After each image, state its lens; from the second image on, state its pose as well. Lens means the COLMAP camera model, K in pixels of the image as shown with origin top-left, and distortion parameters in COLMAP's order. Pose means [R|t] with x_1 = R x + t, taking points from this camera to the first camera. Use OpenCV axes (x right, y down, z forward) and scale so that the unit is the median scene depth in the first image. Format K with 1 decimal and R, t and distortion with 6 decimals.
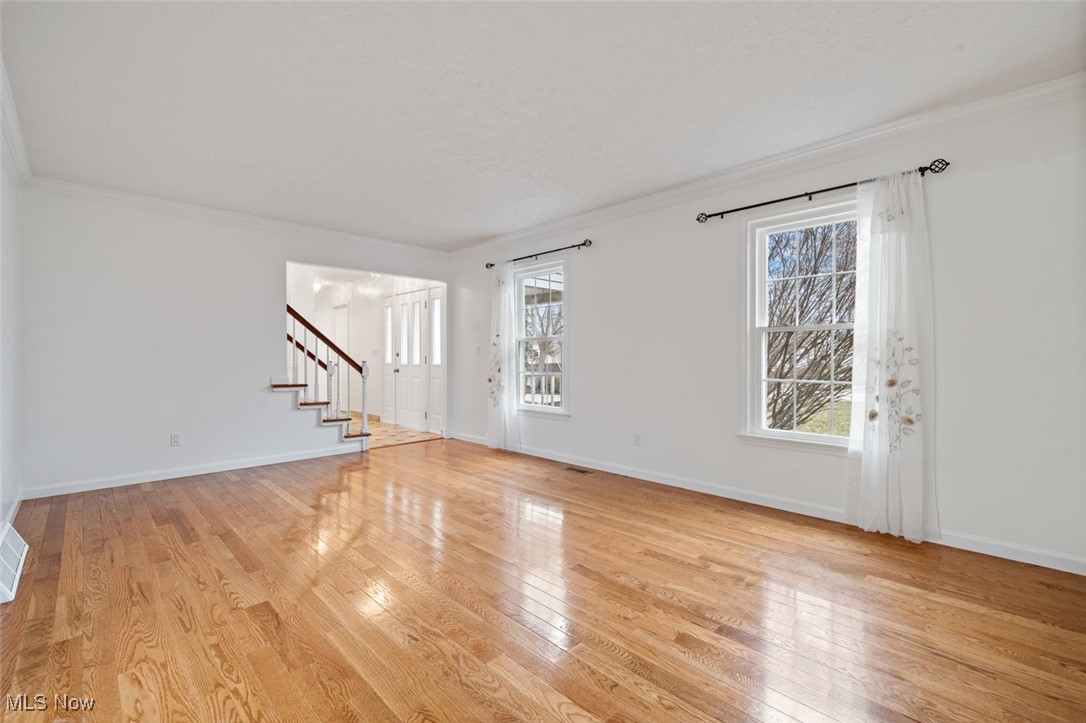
lens RADIAL K [[463.4, 0, 543.0], [0, 463.4, 361.5], [0, 0, 1]] dist [-0.011914, 0.000405]
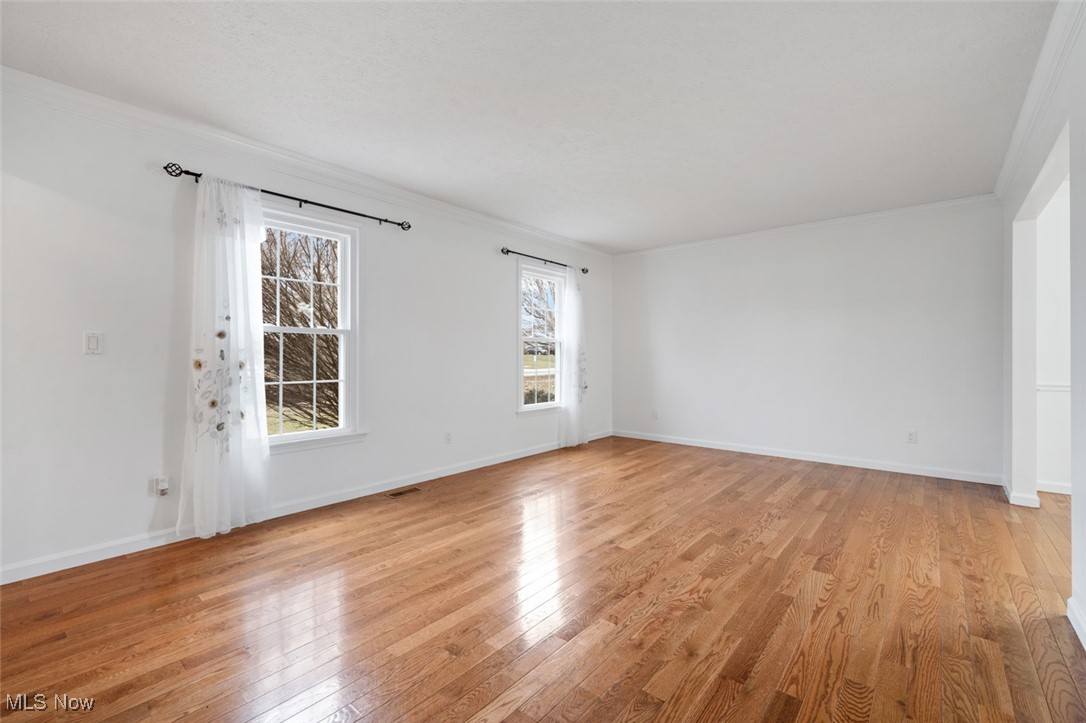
lens RADIAL K [[473.0, 0, 541.5], [0, 473.0, 356.9], [0, 0, 1]] dist [0.000979, -0.000197]
pose [[-0.089812, -0.001957, 0.995957, -1.354186], [0.008794, 0.999958, 0.002758, -0.019102], [-0.995920, 0.009006, -0.089790, 1.399422]]
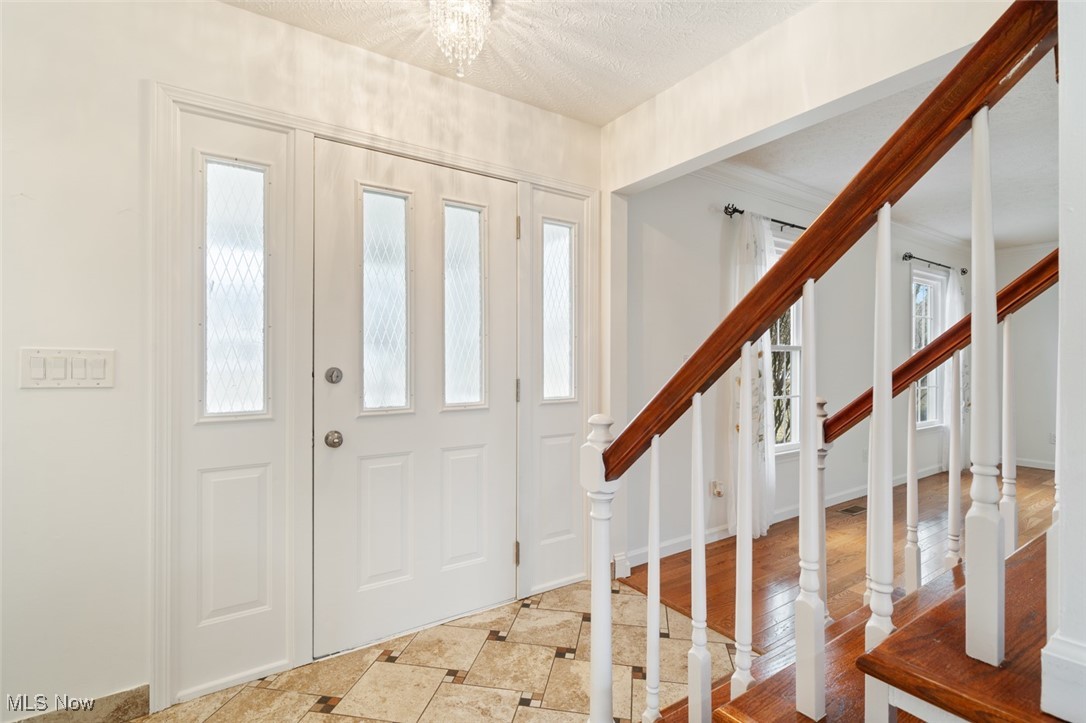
lens RADIAL K [[518.1, 0, 543.0], [0, 518.1, 361.5], [0, 0, 1]] dist [0.012655, 0.000020]
pose [[0.184240, 0.002413, 0.982878, -1.599799], [0.010919, 0.999930, -0.004502, -0.055882], [-0.982821, 0.011562, 0.184200, 2.331087]]
